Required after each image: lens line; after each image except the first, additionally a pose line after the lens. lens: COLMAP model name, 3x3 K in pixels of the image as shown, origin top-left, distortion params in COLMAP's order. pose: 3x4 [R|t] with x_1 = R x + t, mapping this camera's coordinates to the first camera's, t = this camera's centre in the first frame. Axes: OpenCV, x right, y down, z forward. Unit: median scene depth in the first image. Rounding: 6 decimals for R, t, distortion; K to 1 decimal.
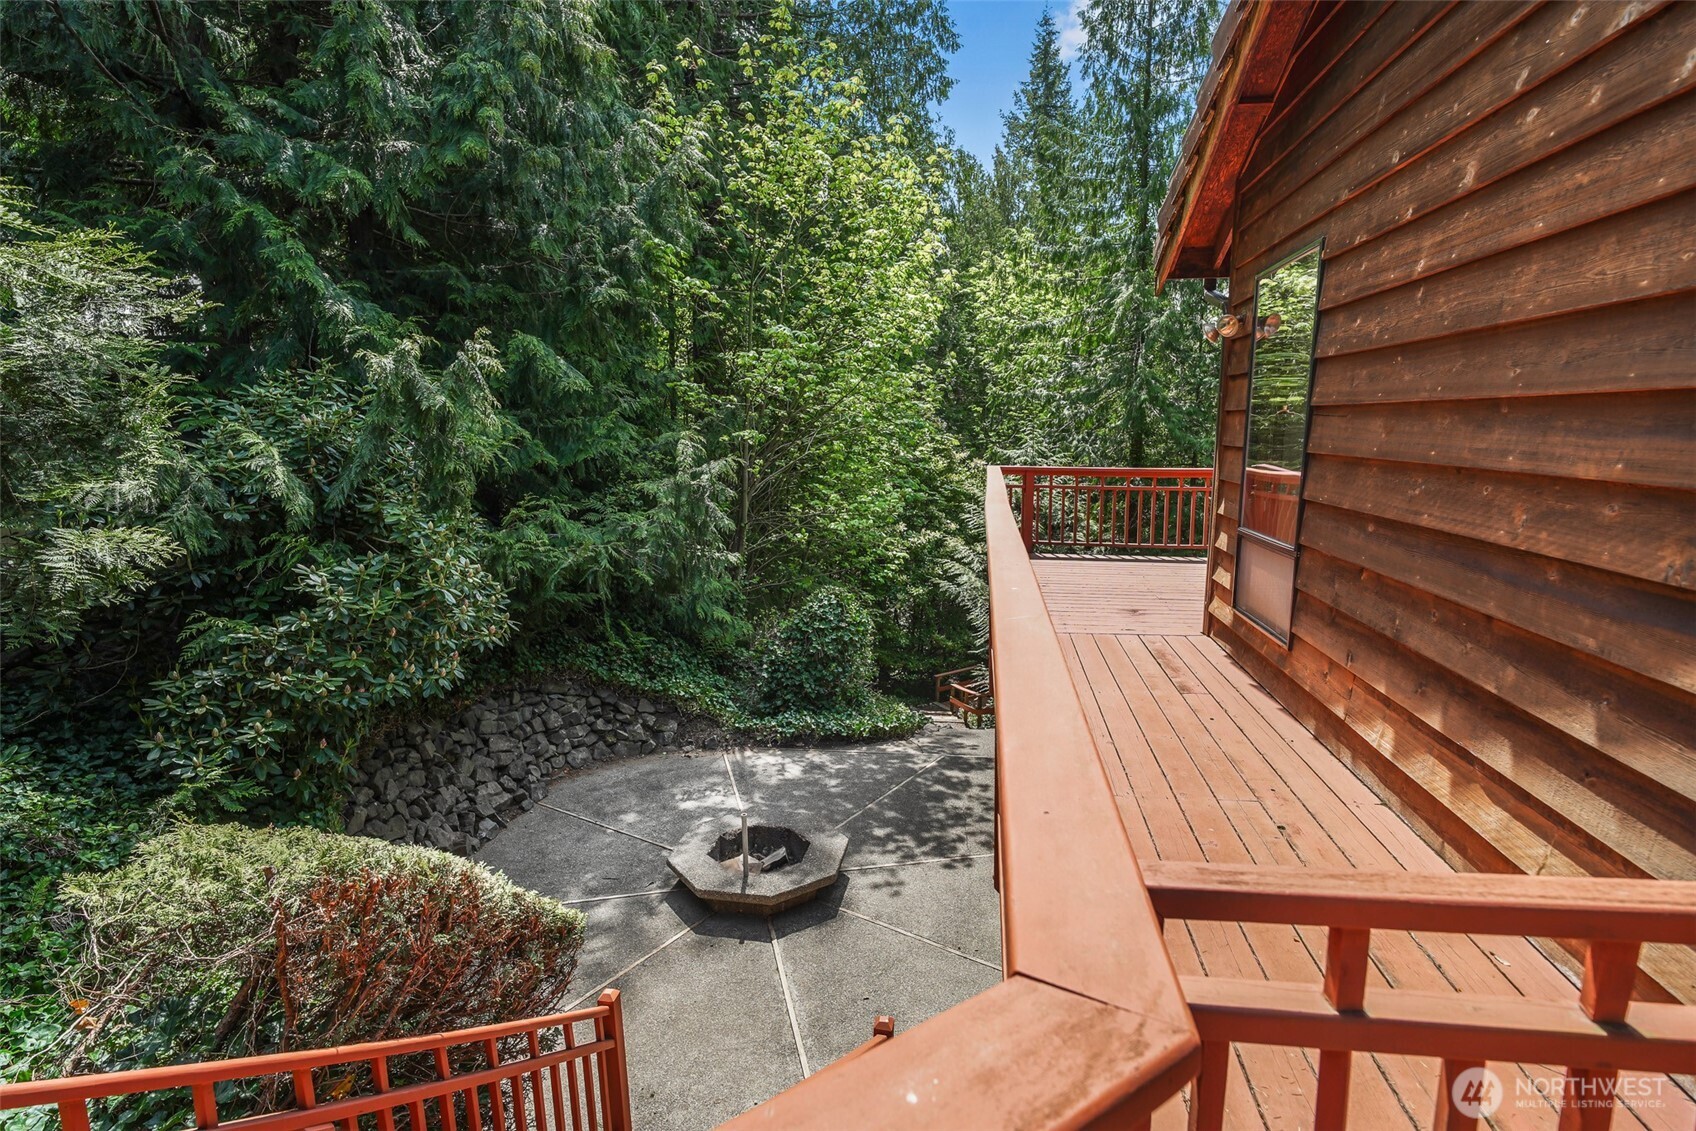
lens RADIAL K [[806.3, 0, 853.4], [0, 806.3, 561.2], [0, 0, 1]] dist [-0.013940, 0.000185]
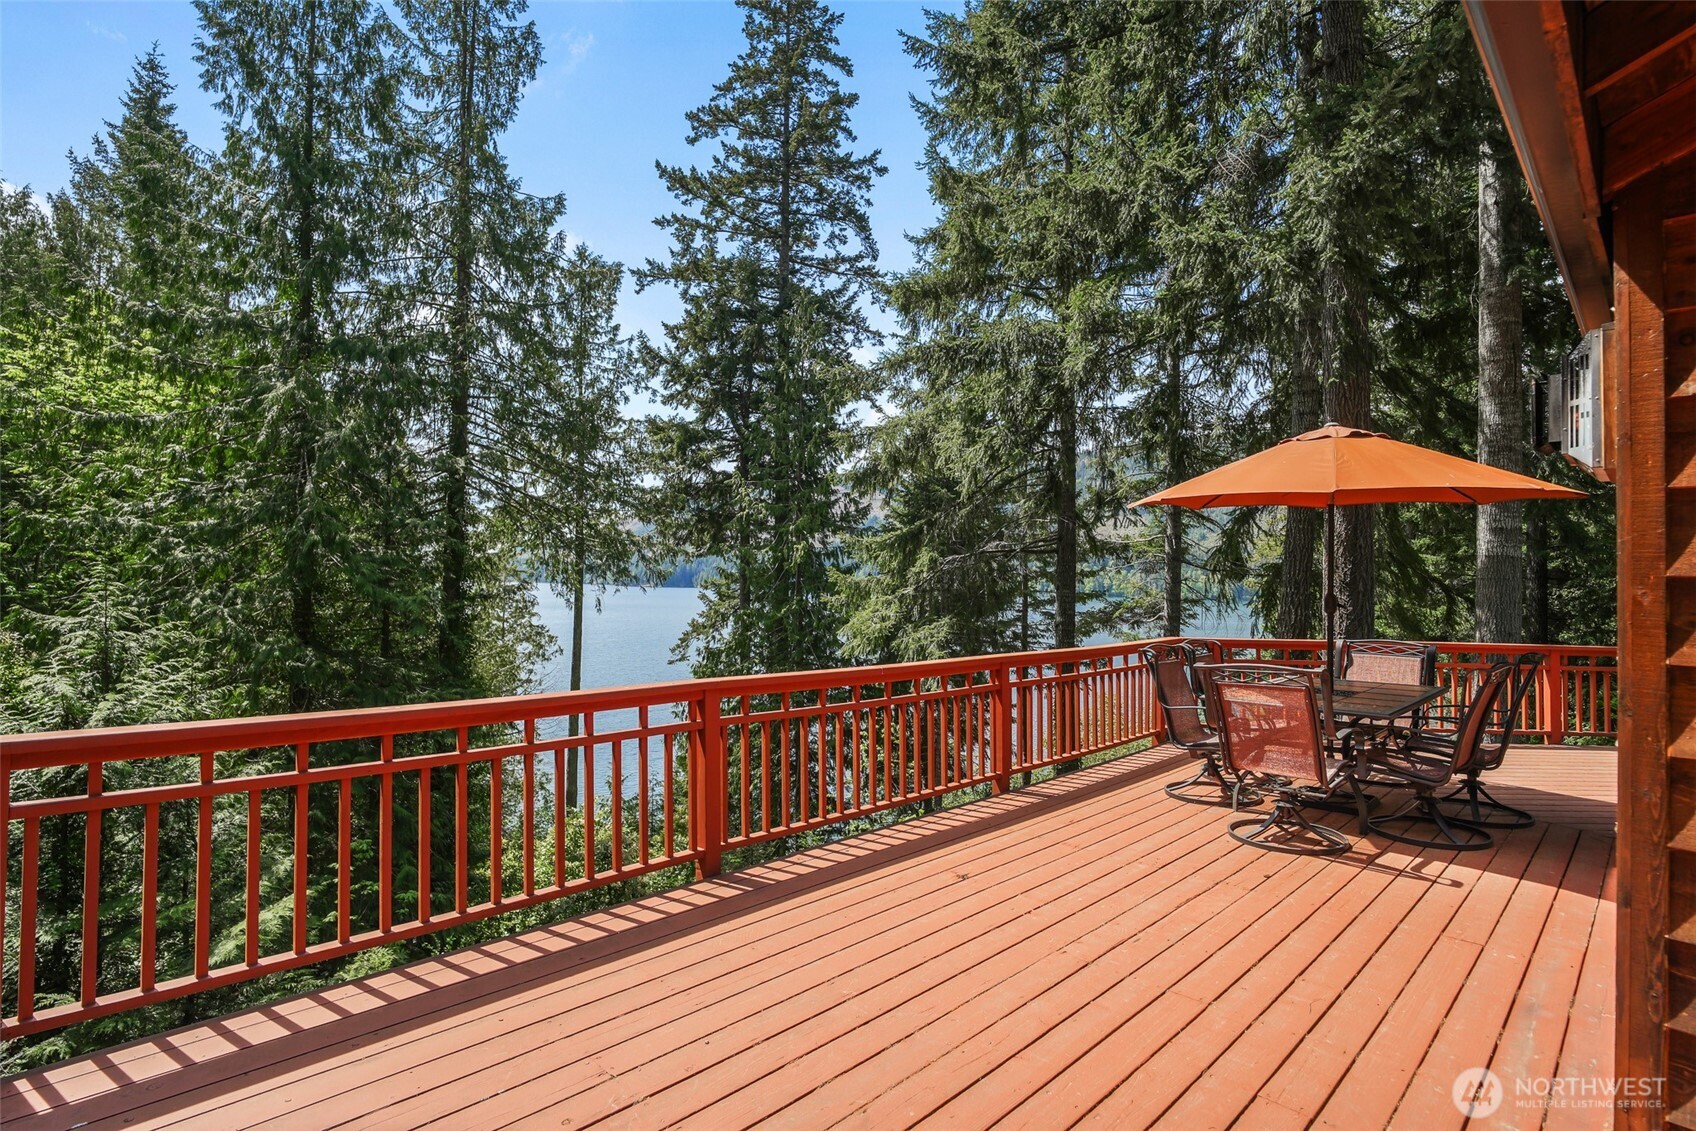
lens RADIAL K [[806.3, 0, 847.7], [0, 806.3, 563.0], [0, 0, 1]] dist [-0.013940, 0.000185]
pose [[0.583723, 0.030865, 0.811366, 0.058971], [0.120524, 0.984913, -0.124175, -0.035539], [-0.802958, 0.170273, 0.571197, 0.209347]]
